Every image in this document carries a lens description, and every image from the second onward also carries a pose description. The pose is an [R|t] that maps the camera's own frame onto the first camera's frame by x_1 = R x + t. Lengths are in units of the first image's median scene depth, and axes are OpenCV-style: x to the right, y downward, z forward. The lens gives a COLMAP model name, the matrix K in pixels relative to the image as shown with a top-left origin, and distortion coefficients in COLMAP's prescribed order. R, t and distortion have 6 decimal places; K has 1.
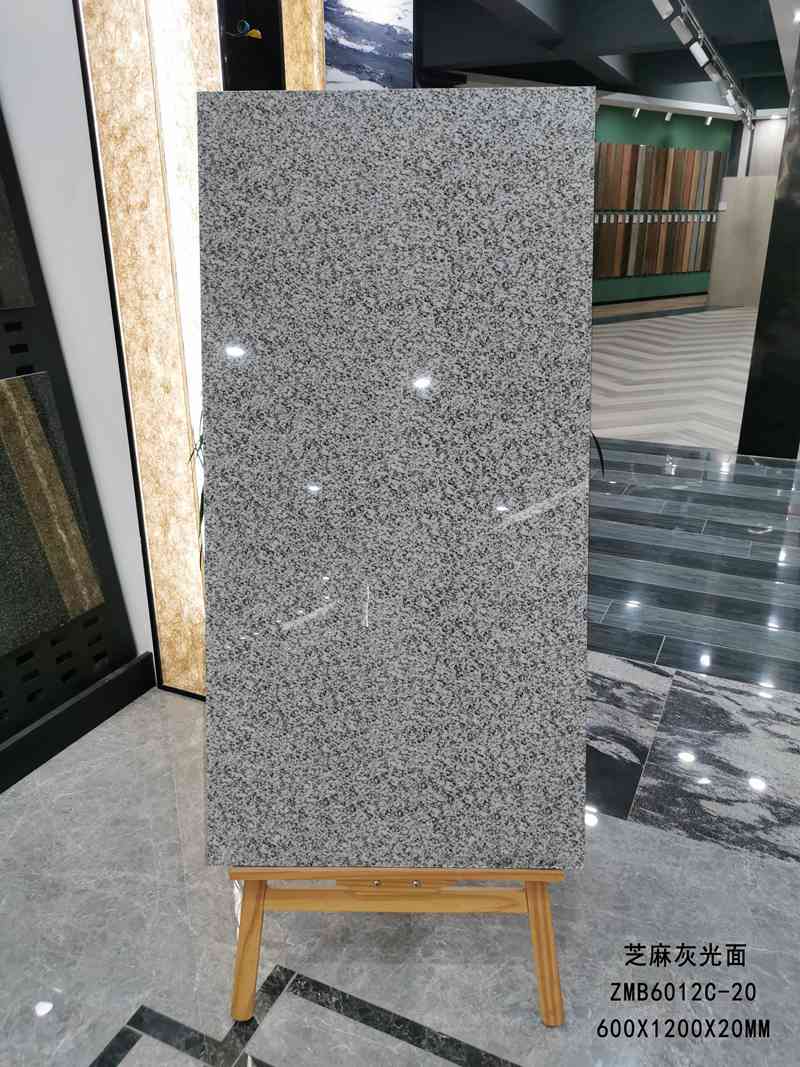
lens RADIAL K [[829.9, 0, 405.9], [0, 829.9, 525.7], [0, 0, 1]] dist [0.013305, 0.000822]
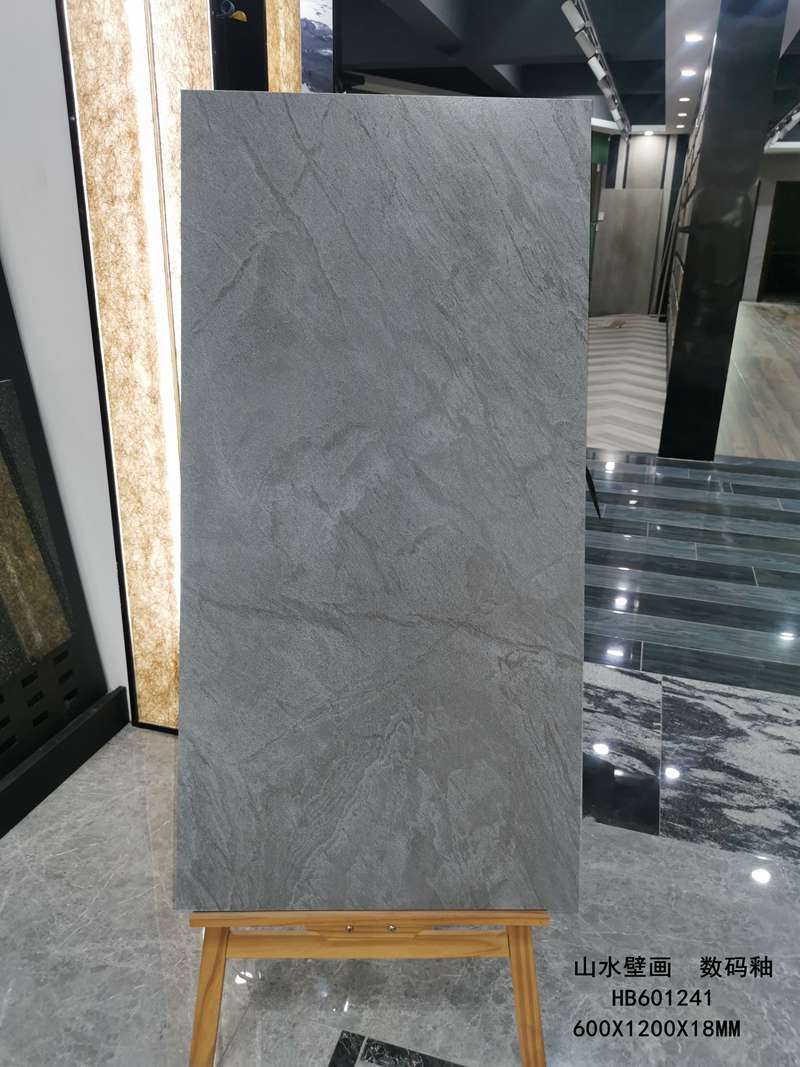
lens RADIAL K [[829.9, 0, 407.0], [0, 829.9, 526.6], [0, 0, 1]] dist [0.013305, 0.000822]
pose [[0.989296, -0.025016, 0.143761, -0.143399], [0.025279, 0.999680, 0.000000, -0.017562], [-0.143715, 0.003634, 0.989612, 0.057787]]
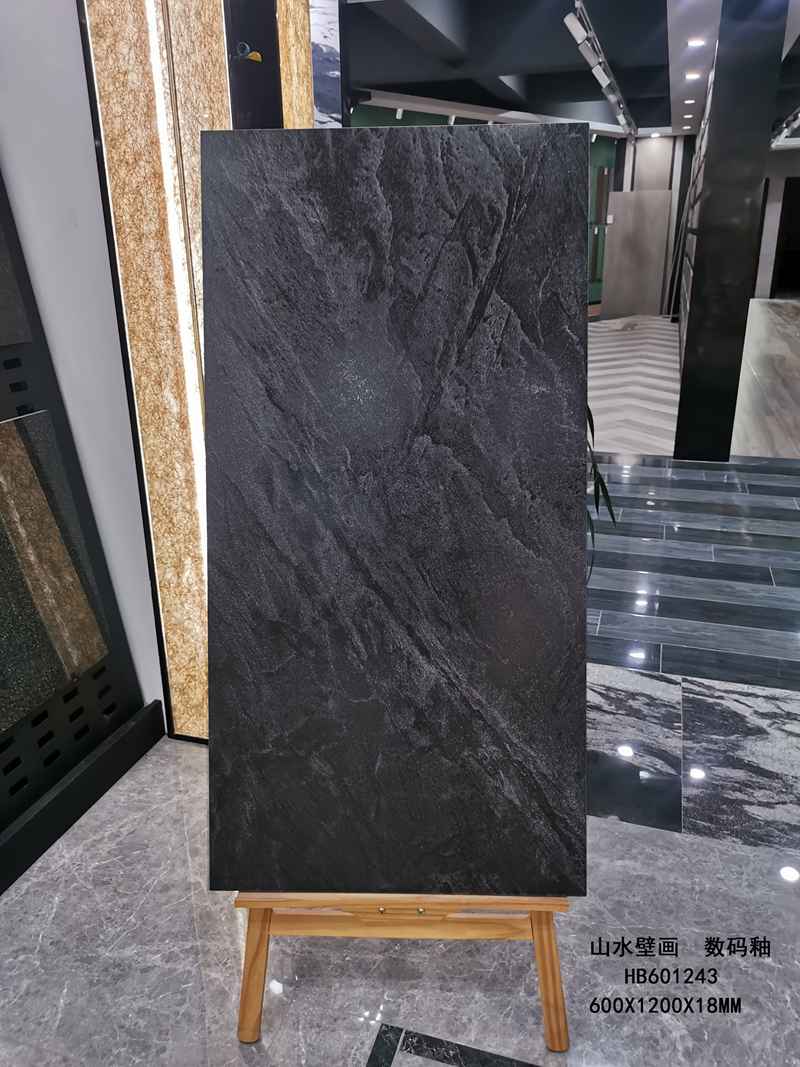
lens RADIAL K [[829.9, 0, 407.9], [0, 829.9, 525.7], [0, 0, 1]] dist [0.013305, 0.000822]
pose [[0.990928, -0.051766, 0.124022, -0.151503], [0.053447, 0.998518, -0.010265, -0.024145], [-0.123307, 0.016800, 0.992226, 0.024481]]
